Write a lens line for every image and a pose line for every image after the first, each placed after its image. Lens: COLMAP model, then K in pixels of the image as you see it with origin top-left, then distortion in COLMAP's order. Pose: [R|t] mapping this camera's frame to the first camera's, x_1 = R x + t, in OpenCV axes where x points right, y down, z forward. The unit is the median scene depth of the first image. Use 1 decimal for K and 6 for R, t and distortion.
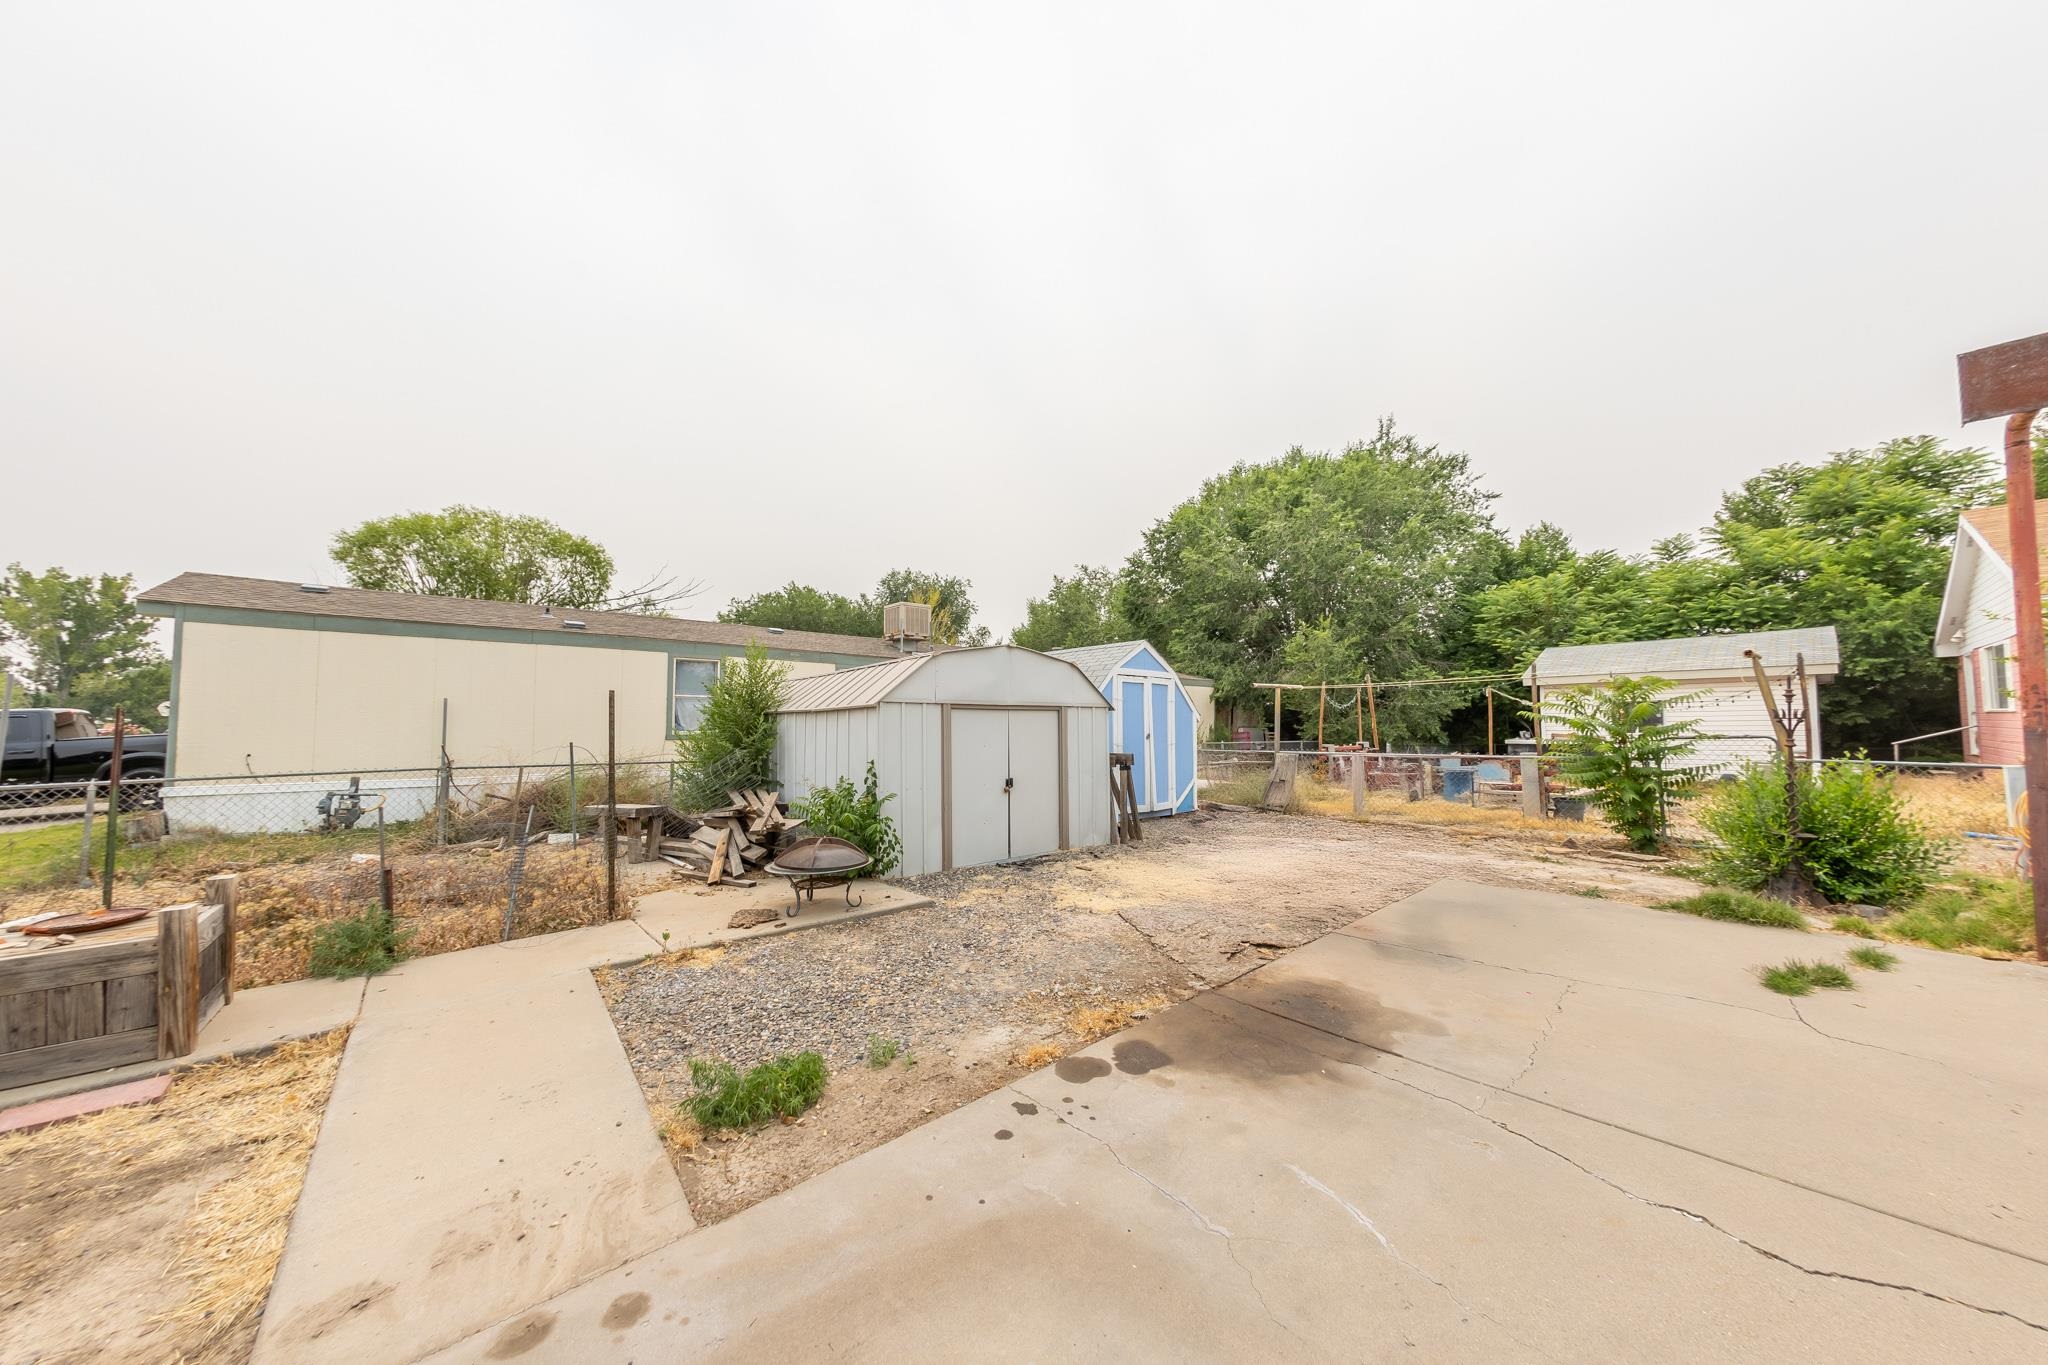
lens RADIAL K [[678.6, 0, 1024.3], [0, 678.6, 696.4], [0, 0, 1]] dist [0.000097, -0.000030]
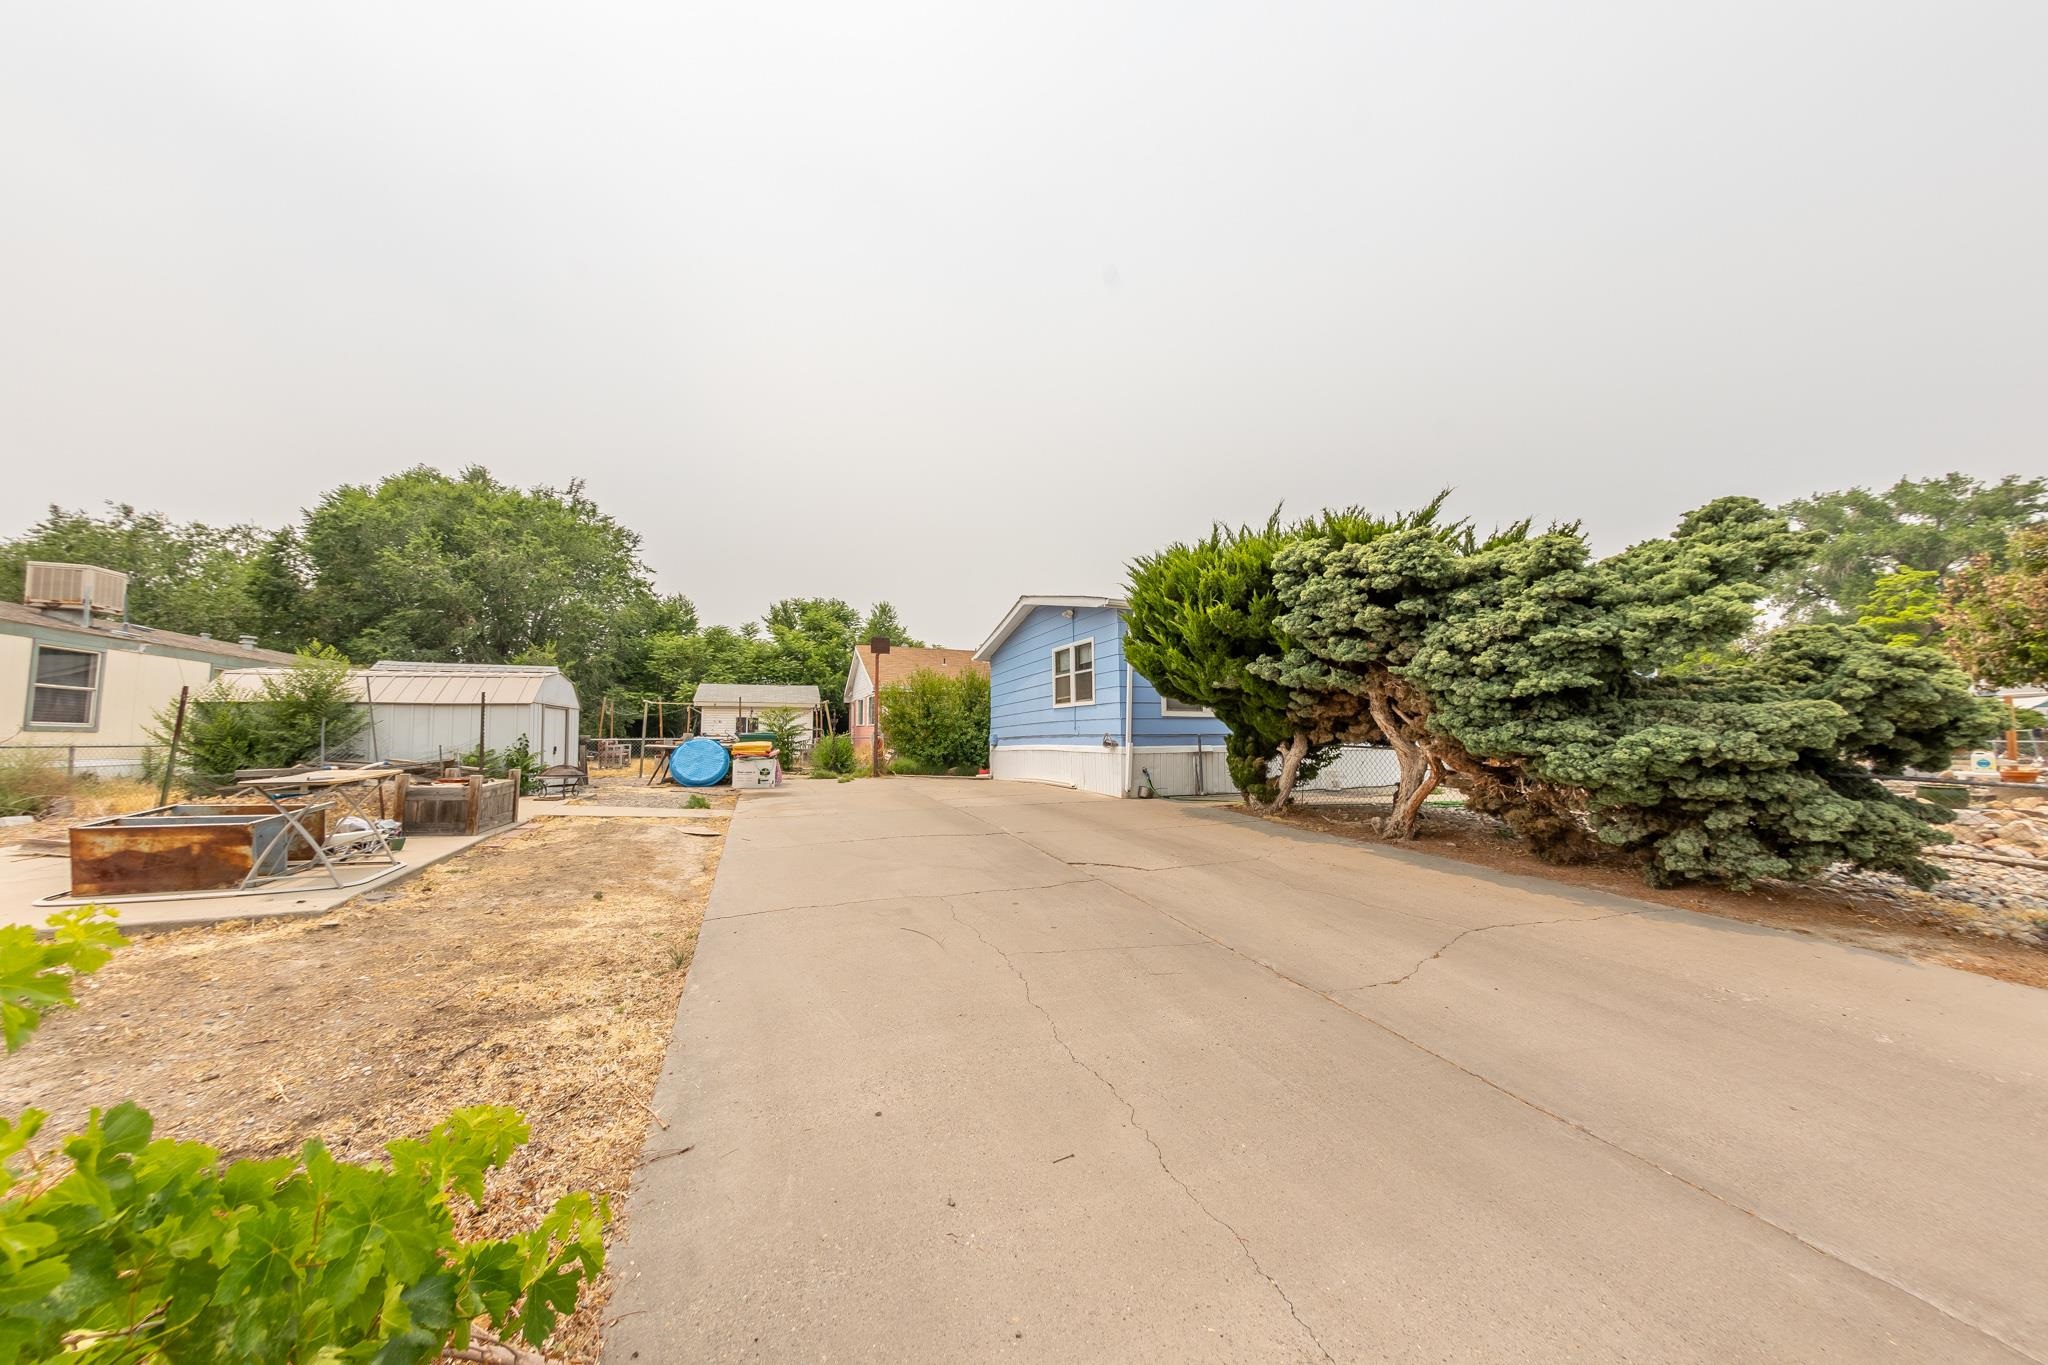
lens RADIAL K [[678.6, 0, 1024.3], [0, 678.6, 696.4], [0, 0, 1]] dist [0.000097, -0.000030]
pose [[0.344083, 0.062974, 0.936825, -0.457360], [-0.043327, 0.997750, -0.051156, 0.009383], [-0.937939, -0.022988, 0.346037, -0.280329]]
